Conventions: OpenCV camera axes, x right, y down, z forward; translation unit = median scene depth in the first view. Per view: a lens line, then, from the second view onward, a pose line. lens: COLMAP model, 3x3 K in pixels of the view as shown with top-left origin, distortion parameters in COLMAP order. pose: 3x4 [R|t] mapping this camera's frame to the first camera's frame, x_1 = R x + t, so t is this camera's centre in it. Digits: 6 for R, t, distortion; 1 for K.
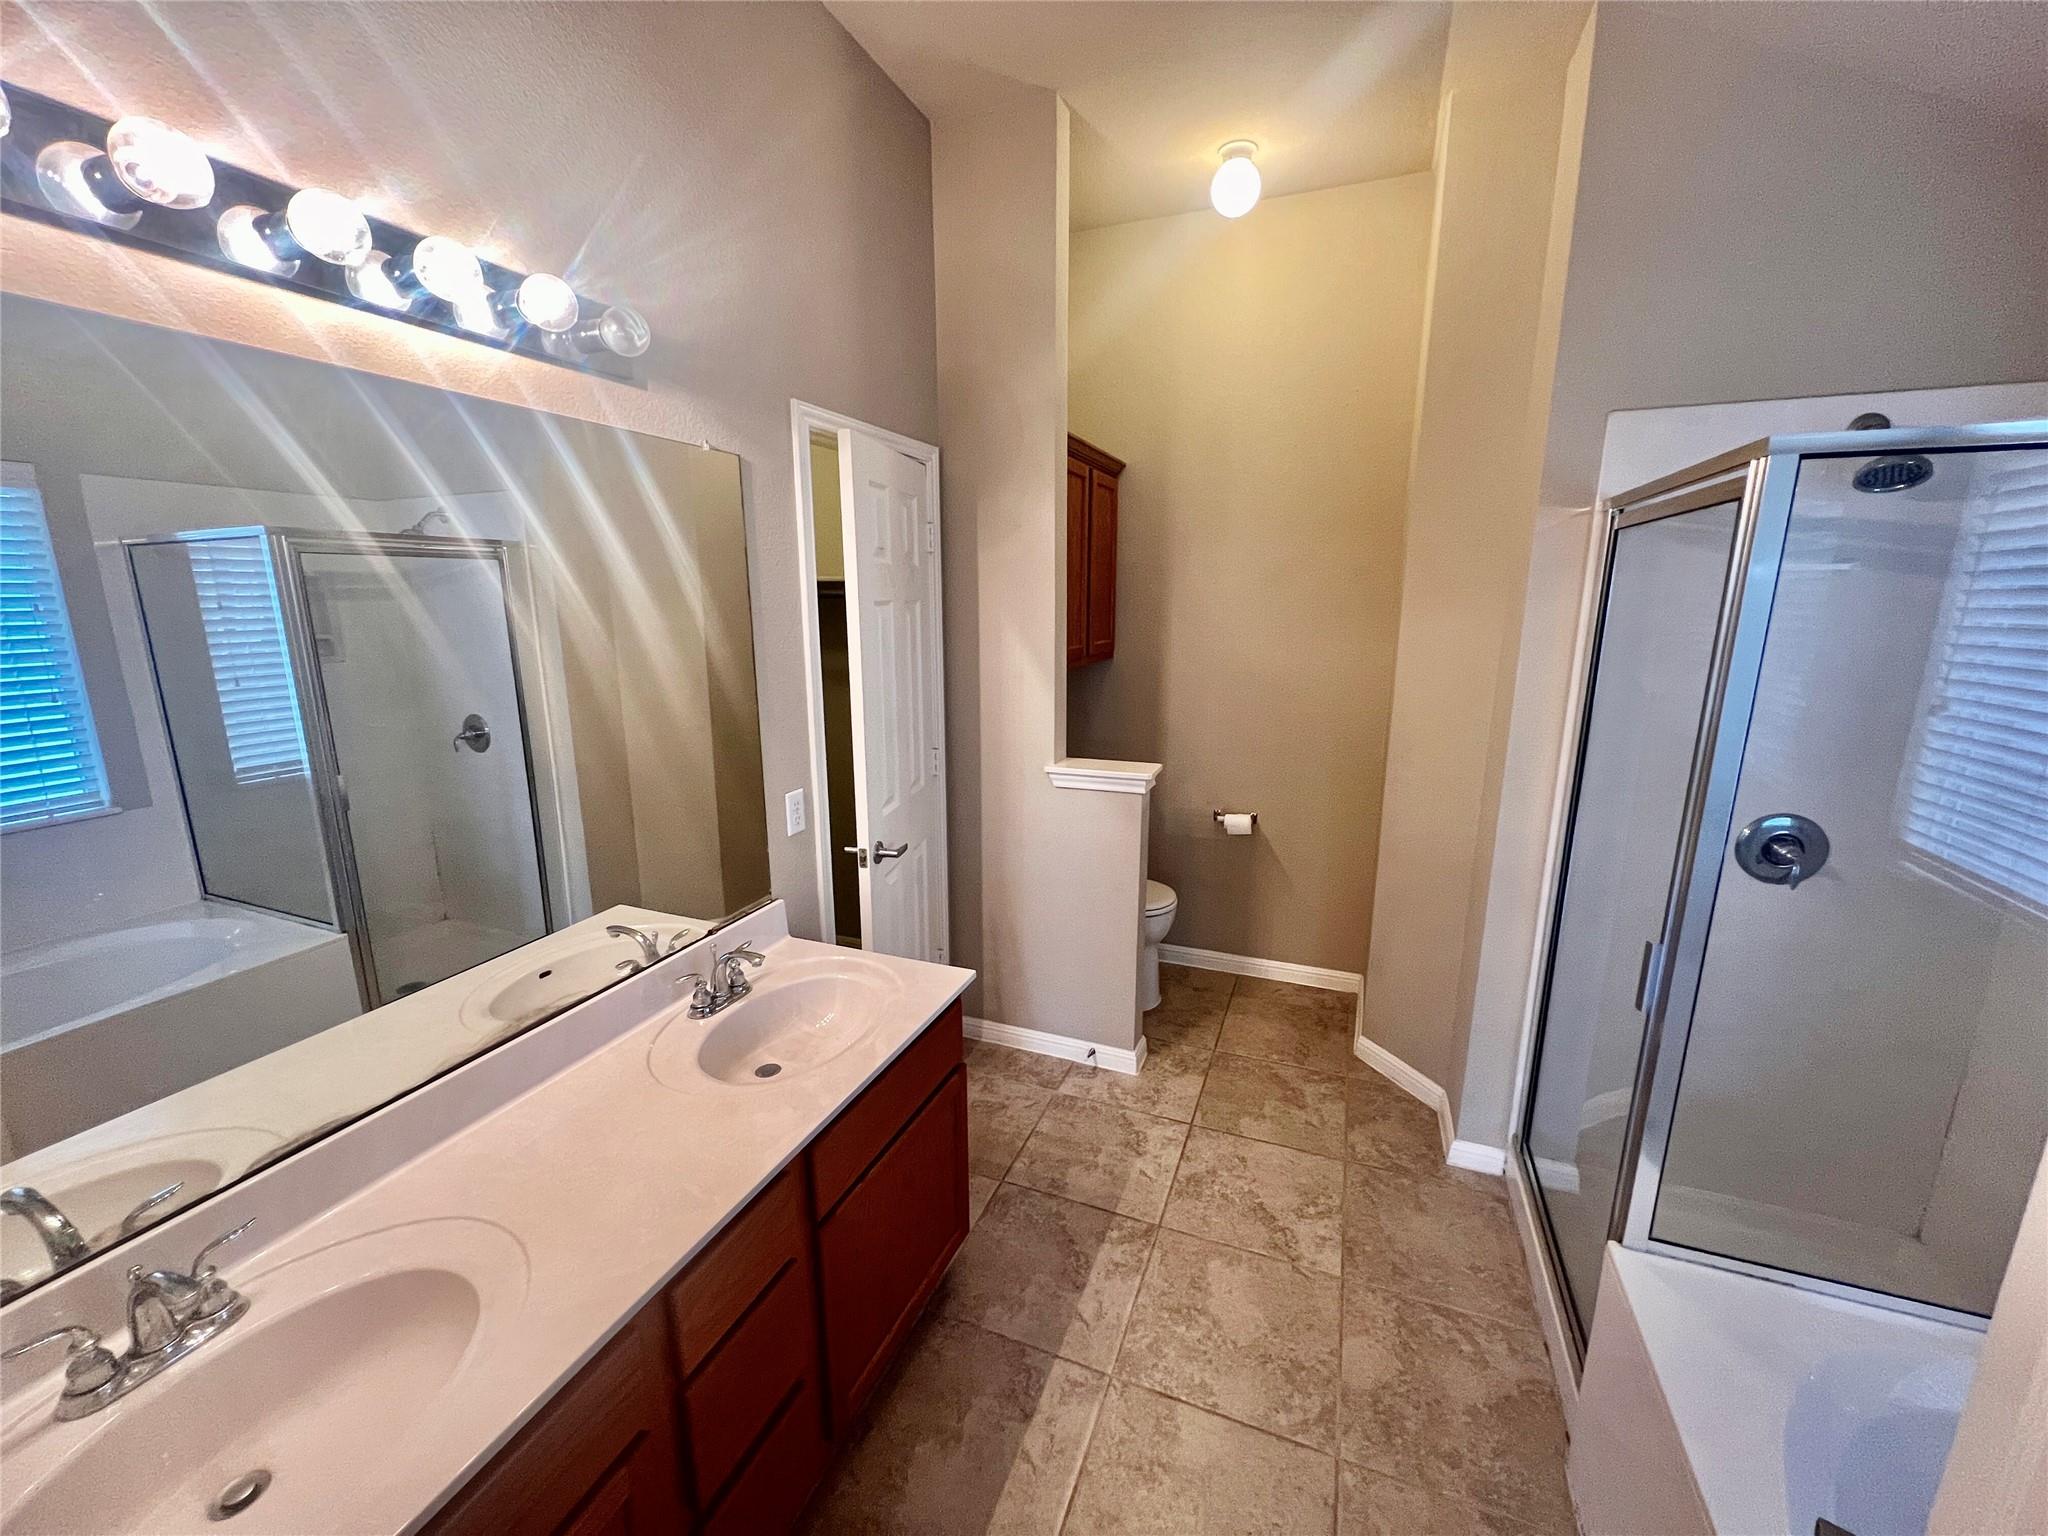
lens RADIAL K [[812.8, 0, 1030.7], [0, 812.8, 770.2], [0, 0, 1]] dist [0.000017, 0.000769]
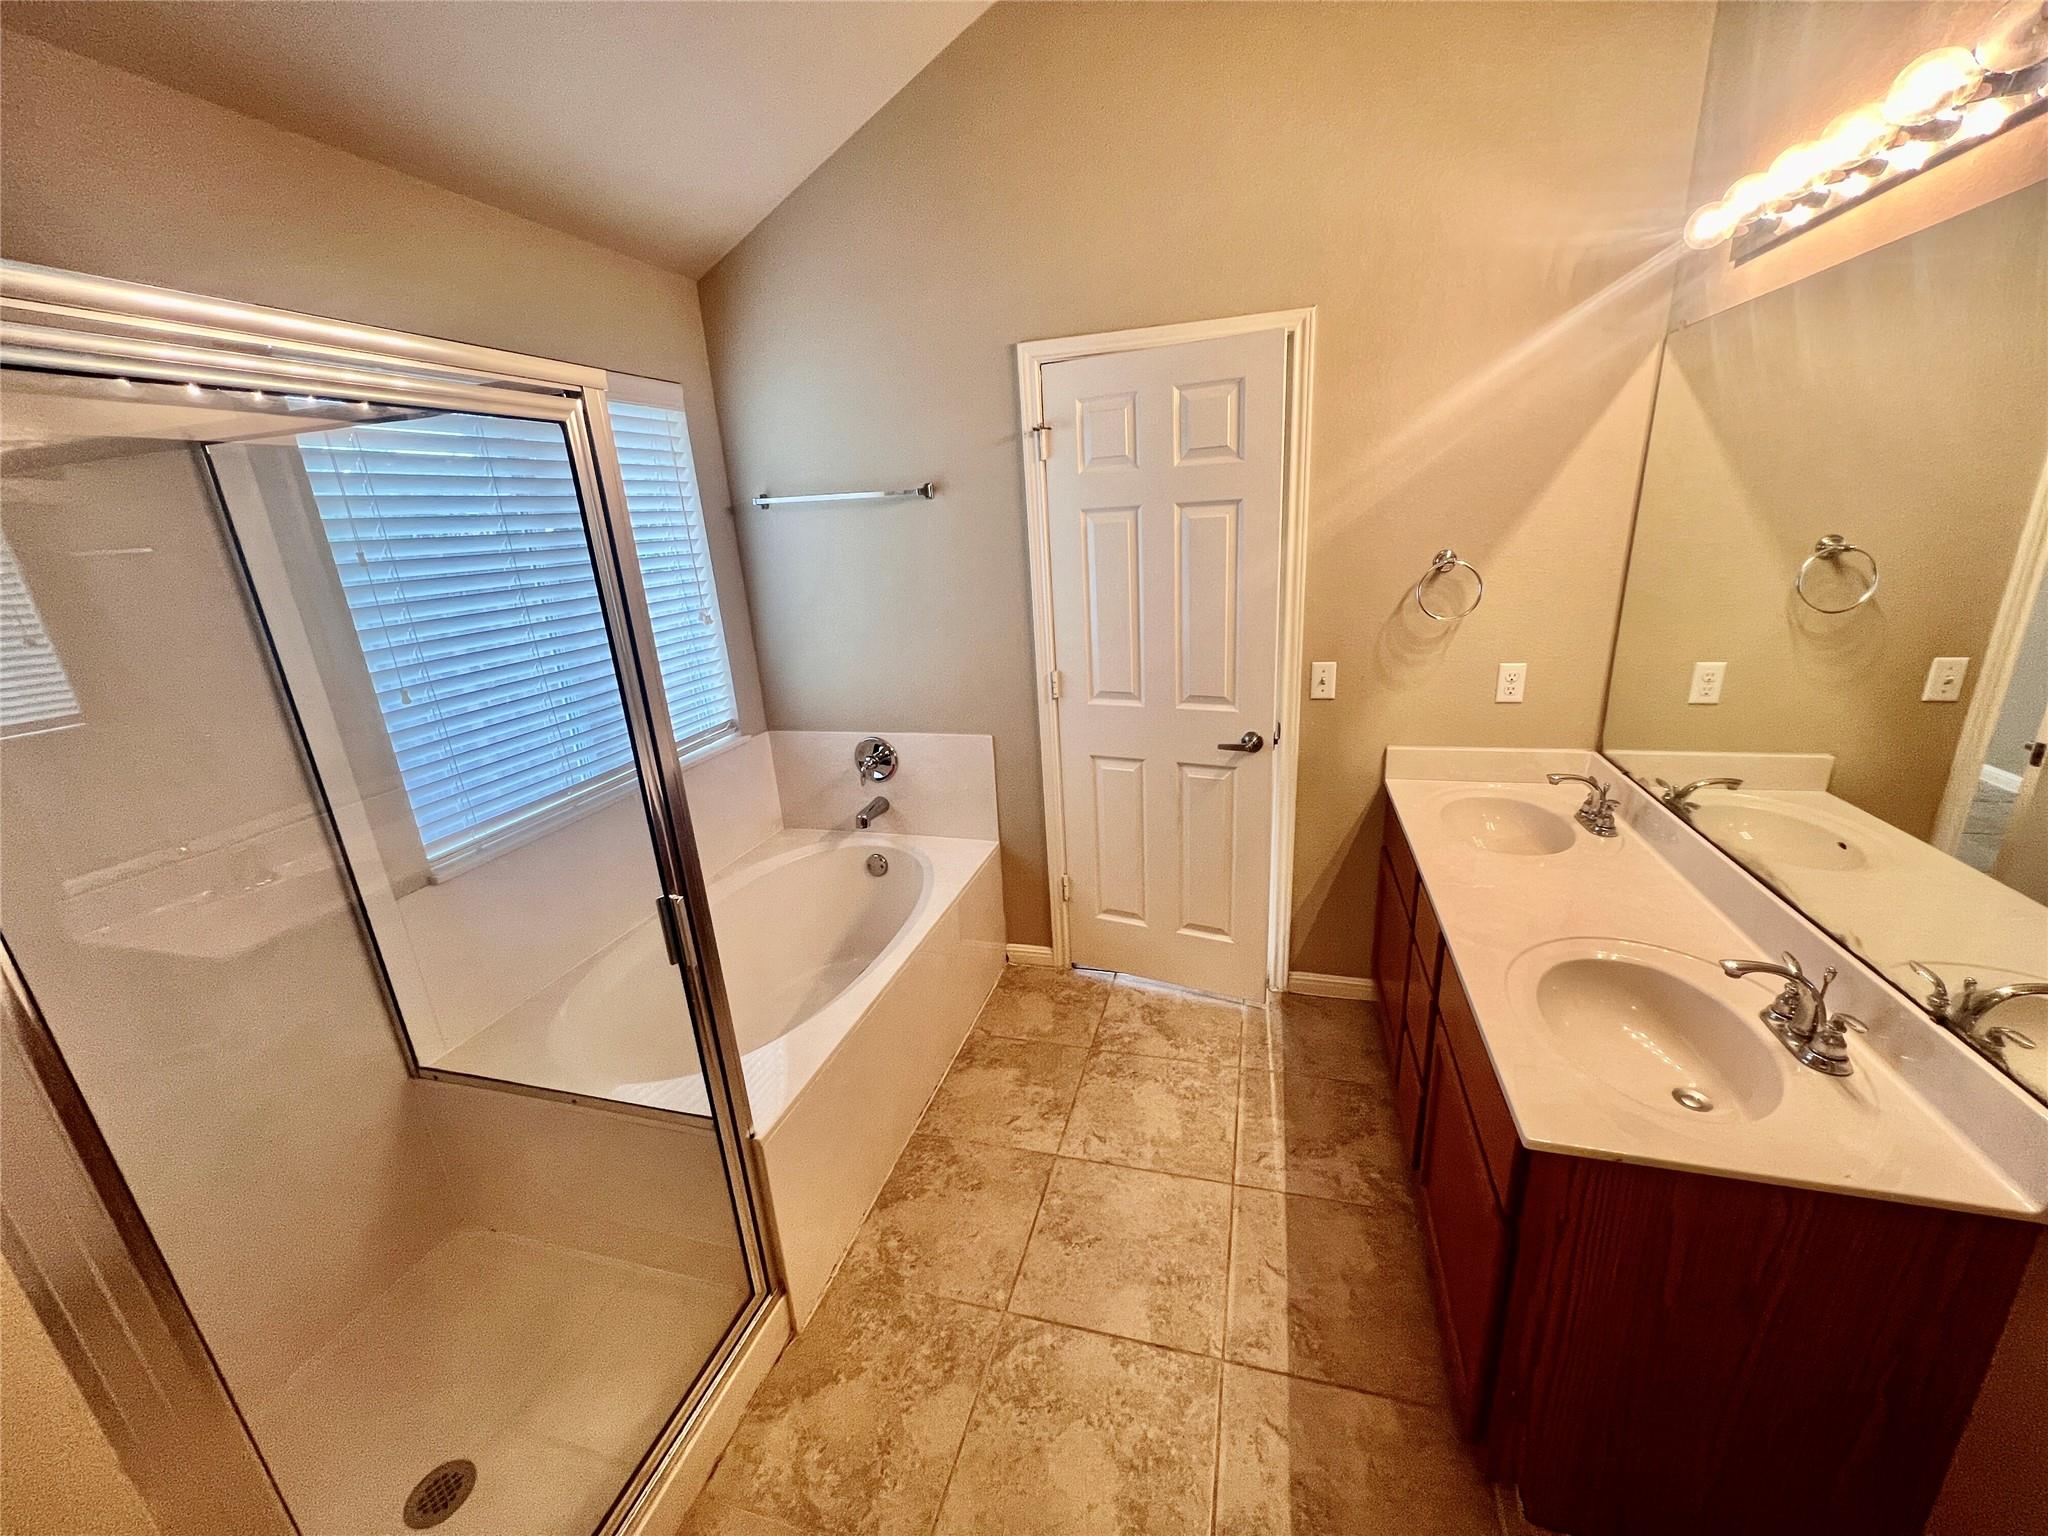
lens RADIAL K [[812.8, 0, 1024.4], [0, 812.8, 762.7], [0, 0, 1]] dist [0.000017, 0.000769]
pose [[-0.993494, 0.084127, -0.076764, 0.339181], [0.035319, 0.868405, 0.494595, -0.313464], [0.108271, 0.488666, -0.865727, 1.449502]]
